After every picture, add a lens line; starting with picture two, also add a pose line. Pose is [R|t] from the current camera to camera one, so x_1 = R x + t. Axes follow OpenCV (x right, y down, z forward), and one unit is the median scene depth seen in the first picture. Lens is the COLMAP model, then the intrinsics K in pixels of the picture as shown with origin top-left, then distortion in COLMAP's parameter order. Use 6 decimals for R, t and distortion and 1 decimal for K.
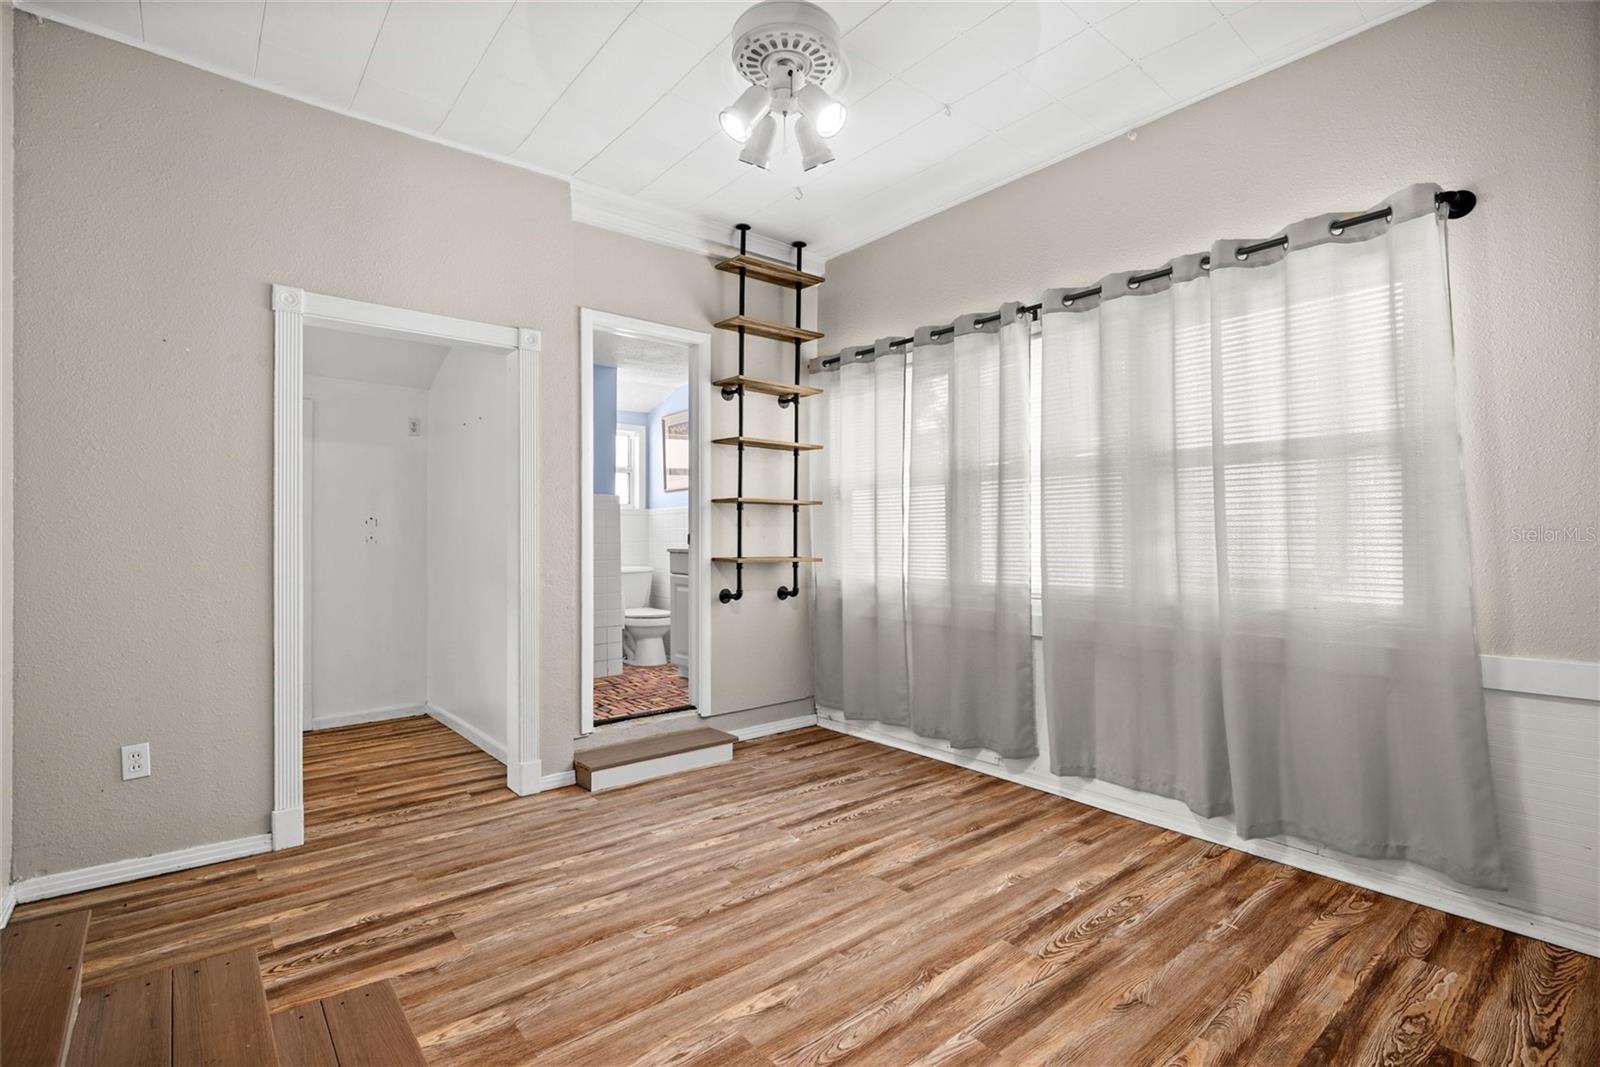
lens RADIAL K [[750.5, 0, 800.6], [0, 750.5, 526.4], [0, 0, 1]] dist [-0.000175, -0.000064]
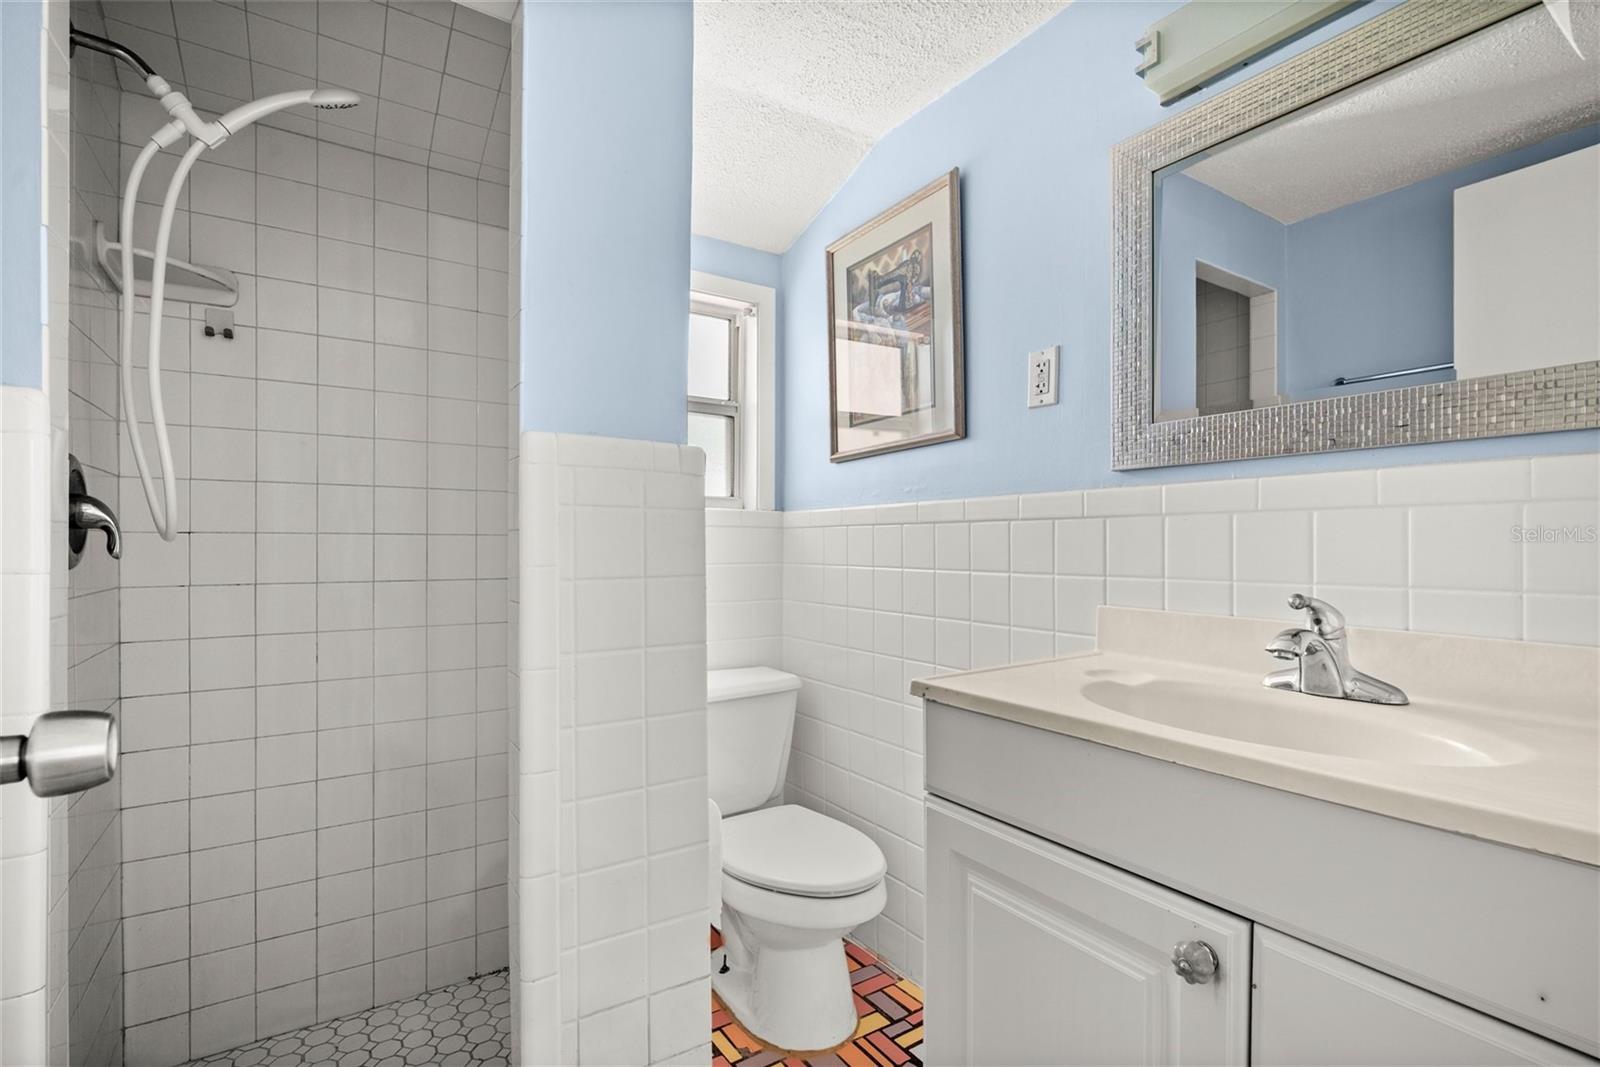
lens RADIAL K [[732.1, 0, 807.7], [0, 732.1, 543.5], [0, 0, 1]] dist [0.000391, -0.000116]
pose [[0.994277, 0.001618, -0.106822, -0.300218], [-0.001189, 0.999991, 0.004086, -0.018894], [0.106827, -0.003936, 0.994270, 1.272825]]
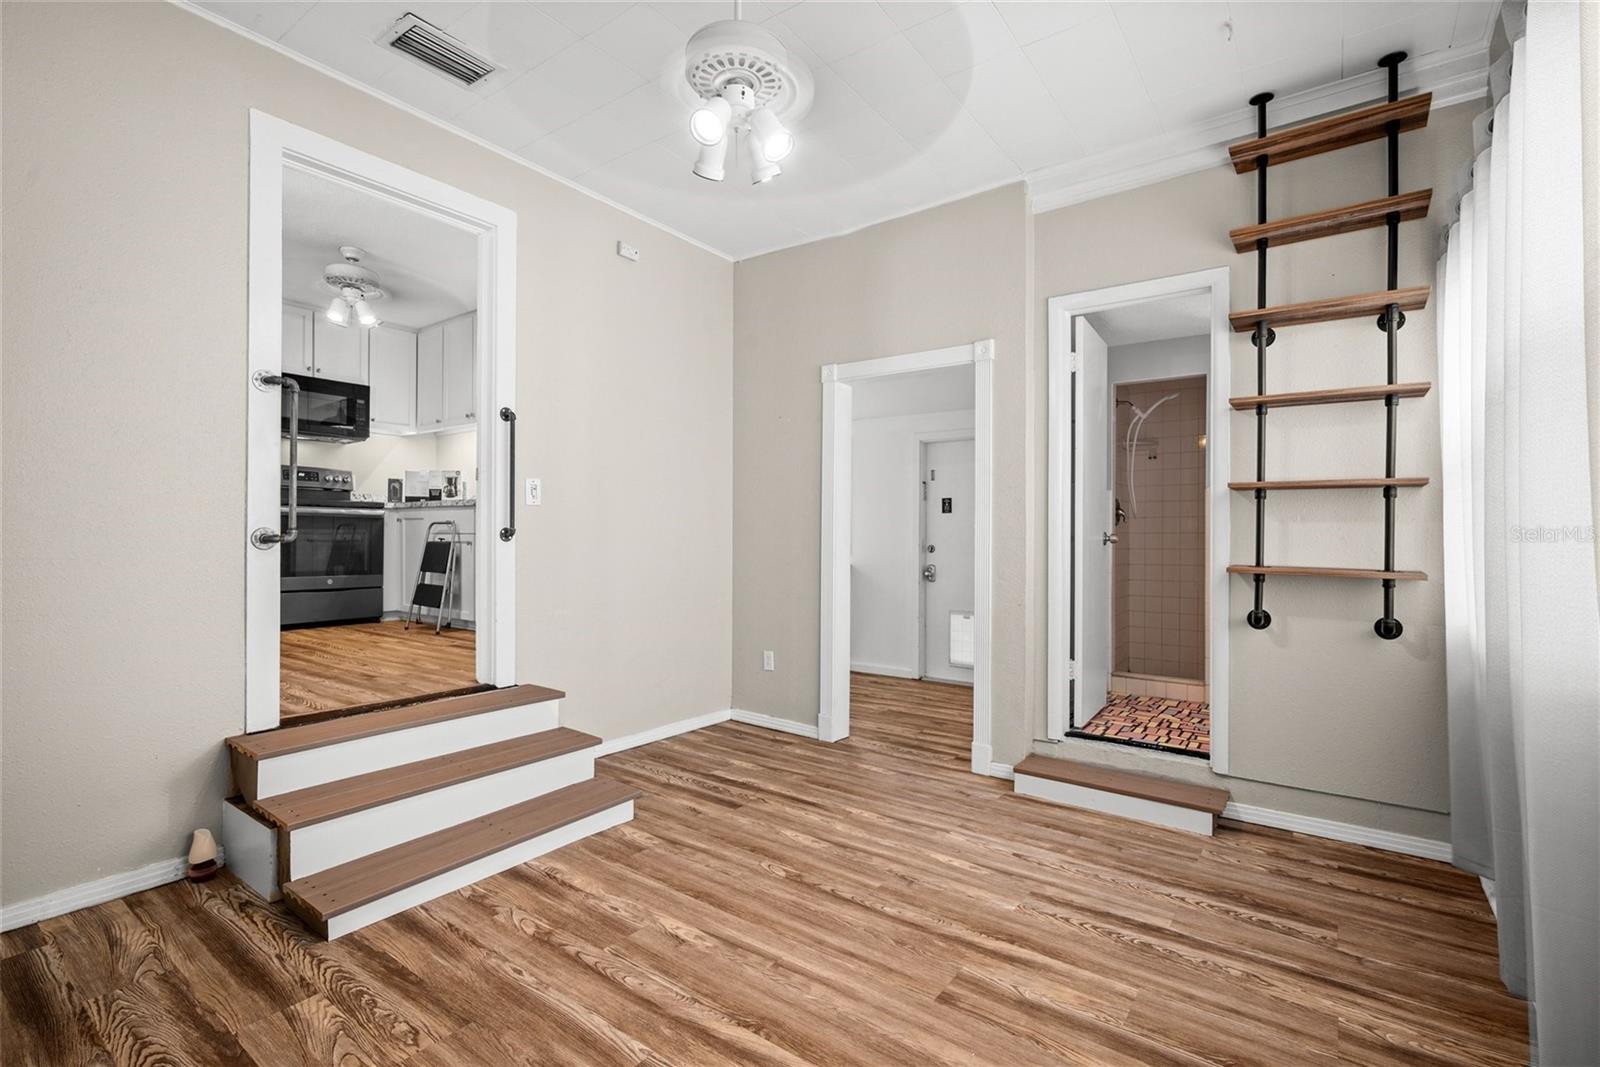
lens RADIAL K [[731.3, 0, 794.5], [0, 731.3, 535.6], [0, 0, 1]] dist [-0.000774, -0.000300]
pose [[0.234587, 0.003148, -0.972090, 0.661160], [0.002123, 0.999991, 0.003751, 0.012087], [0.972093, -0.002943, 0.234578, 0.551965]]
